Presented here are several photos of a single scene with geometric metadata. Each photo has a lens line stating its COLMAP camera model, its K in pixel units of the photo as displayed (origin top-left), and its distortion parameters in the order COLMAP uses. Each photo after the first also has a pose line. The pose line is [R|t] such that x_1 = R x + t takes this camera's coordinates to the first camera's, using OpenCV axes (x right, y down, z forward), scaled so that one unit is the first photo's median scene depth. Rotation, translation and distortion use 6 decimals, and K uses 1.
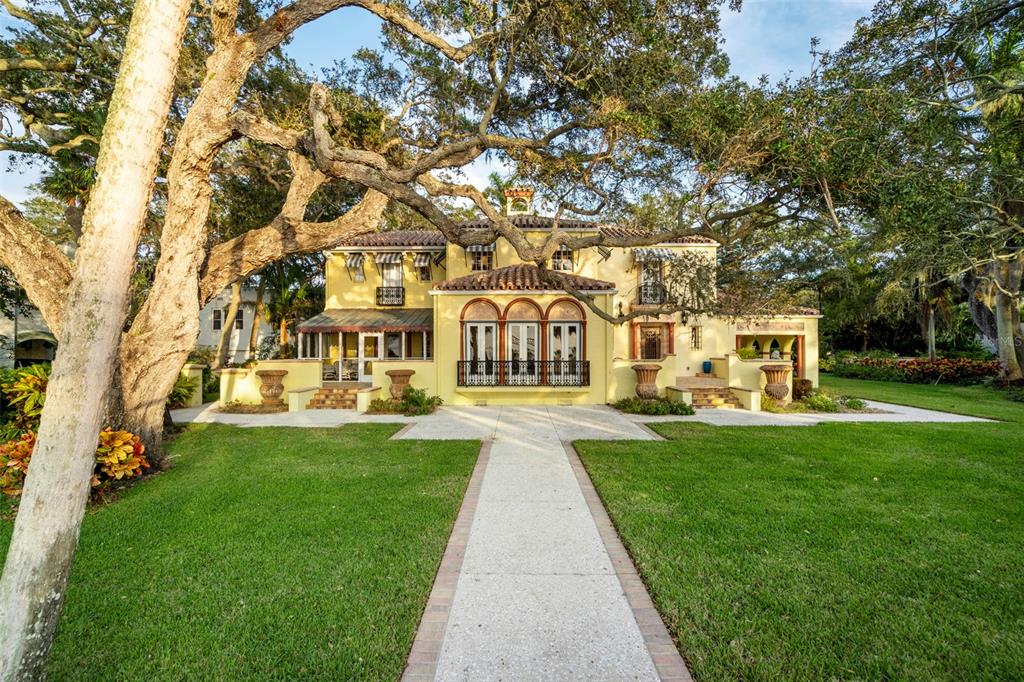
lens RADIAL K [[470.9, 0, 508.3], [0, 470.9, 348.3], [0, 0, 1]] dist [-0.011424, 0.000437]
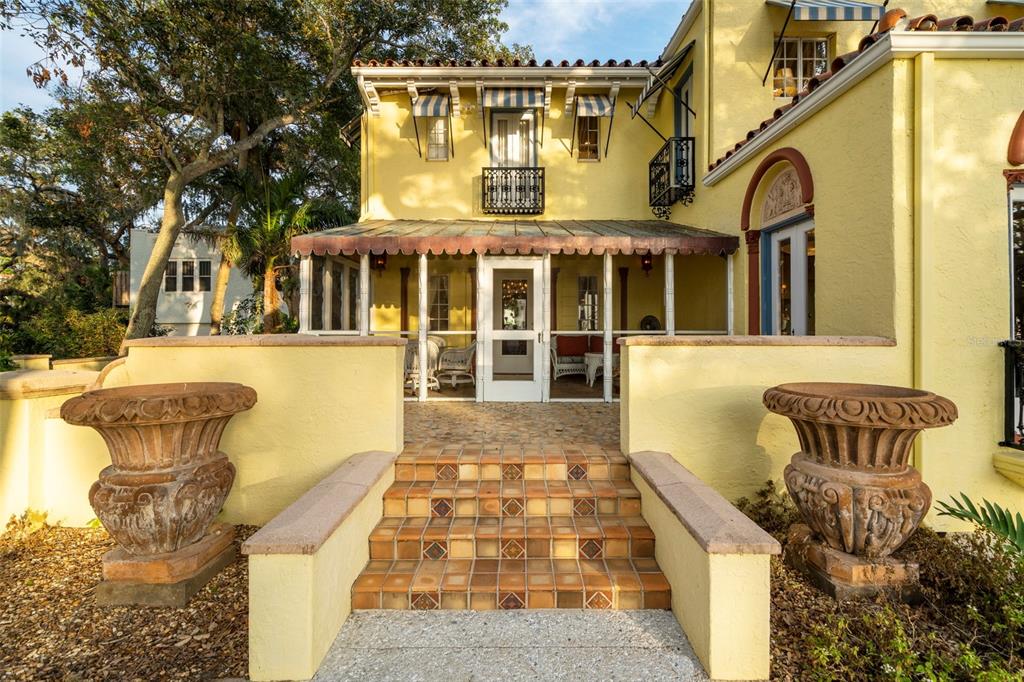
lens RADIAL K [[470.9, 0, 517.0], [0, 470.9, 330.8], [0, 0, 1]] dist [-0.011424, 0.000437]
pose [[0.999681, 0.004979, 0.024780, -0.346604], [-0.005120, 0.999971, 0.005653, 0.020604], [-0.024751, -0.005778, 0.999677, 0.762453]]
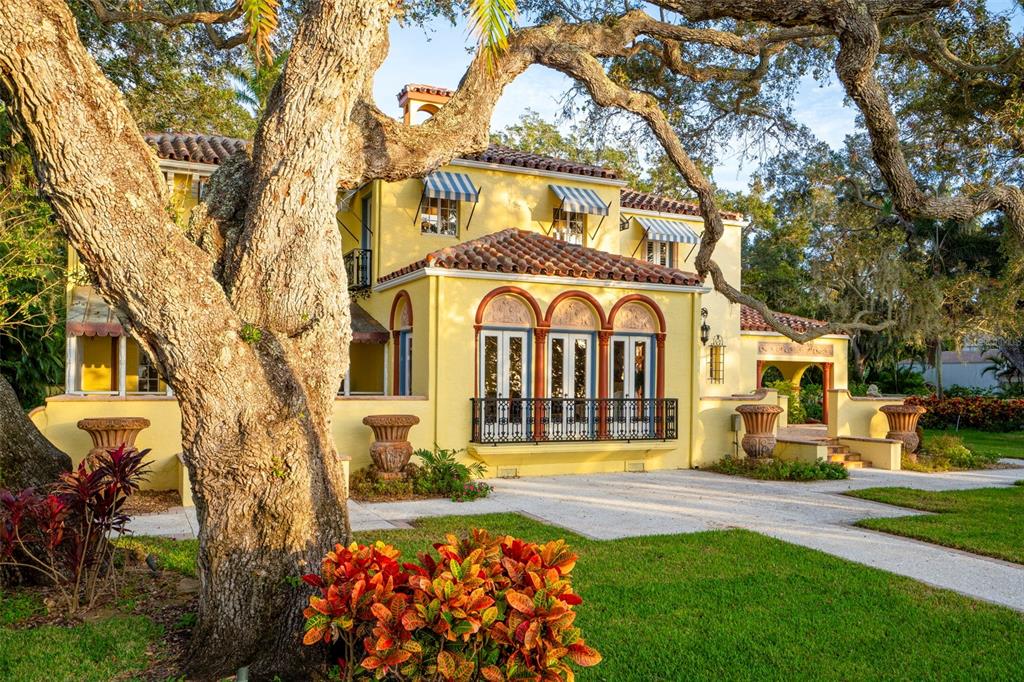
lens RADIAL K [[829.4, 0, 503.3], [0, 829.4, 386.7], [0, 0, 1]] dist [0.013120, 0.000040]
pose [[0.907971, 0.008365, 0.418950, -0.472809], [-0.013495, 0.999866, 0.009282, 0.003200], [-0.418816, -0.014082, 0.907962, 0.100897]]
